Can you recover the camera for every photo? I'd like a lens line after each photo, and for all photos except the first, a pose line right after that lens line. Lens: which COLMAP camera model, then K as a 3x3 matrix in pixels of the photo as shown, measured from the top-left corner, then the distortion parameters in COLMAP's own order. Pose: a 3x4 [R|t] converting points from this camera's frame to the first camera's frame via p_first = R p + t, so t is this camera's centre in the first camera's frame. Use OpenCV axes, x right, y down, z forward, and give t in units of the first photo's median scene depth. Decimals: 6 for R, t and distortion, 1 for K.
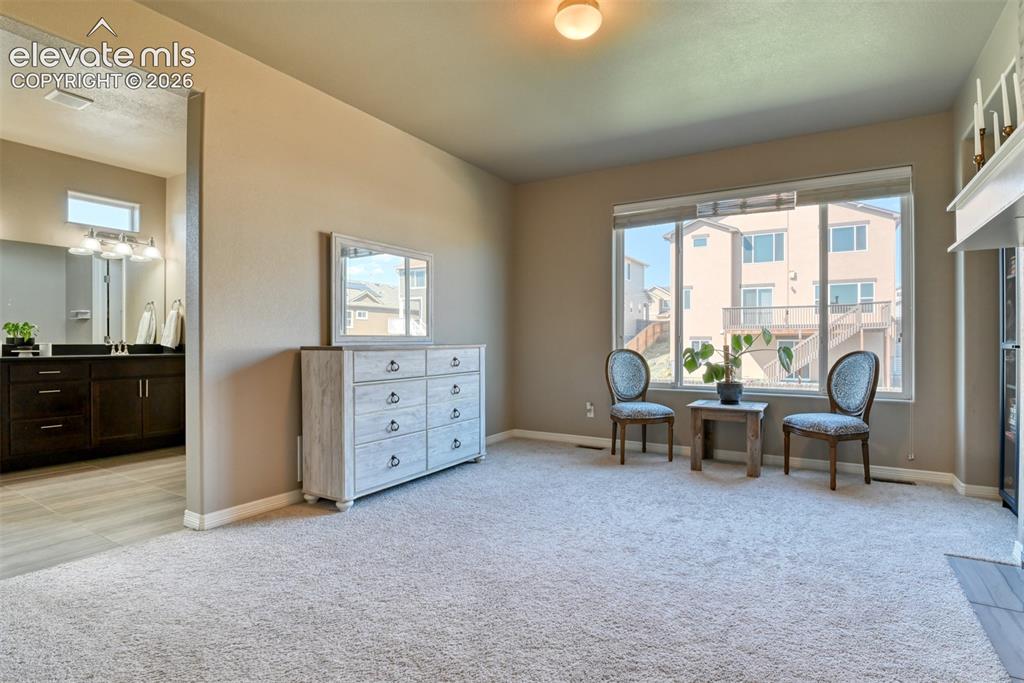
lens RADIAL K [[509.9, 0, 512.0], [0, 509.9, 341.5], [0, 0, 1]] dist [-0.018747, -0.000859]
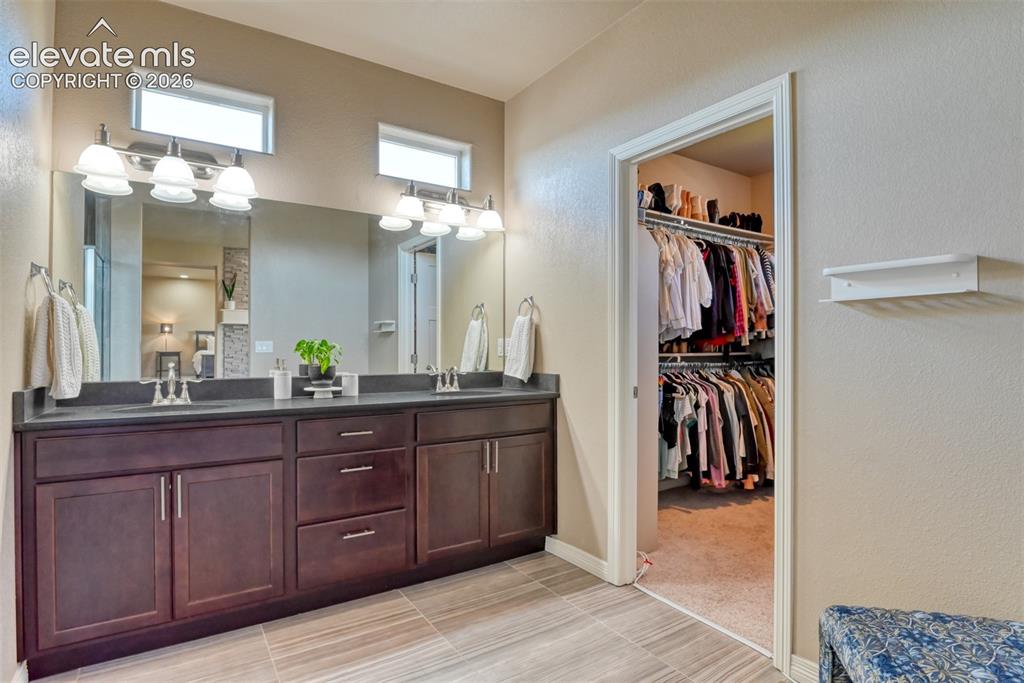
lens RADIAL K [[509.9, 0, 512.0], [0, 509.9, 341.5], [0, 0, 1]] dist [-0.018747, -0.000859]
pose [[0.906898, -0.007818, -0.421277, -0.461697], [0.001205, 0.999872, -0.015961, -0.023344], [0.421348, 0.013967, 0.906792, 0.490349]]
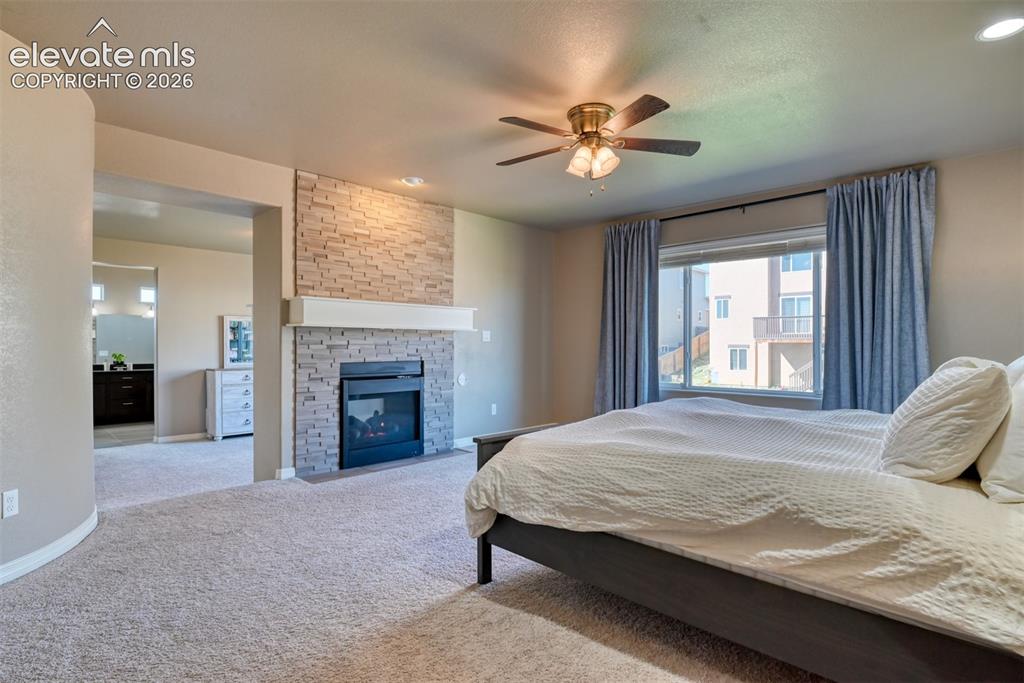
lens RADIAL K [[511.2, 0, 514.7], [0, 511.2, 344.8], [0, 0, 1]] dist [-0.024889, -0.002538]
pose [[0.976212, -0.001572, -0.216814, 0.968014], [0.001600, 0.999999, -0.000047, -0.064721], [0.216814, -0.000301, 0.976213, -0.613702]]
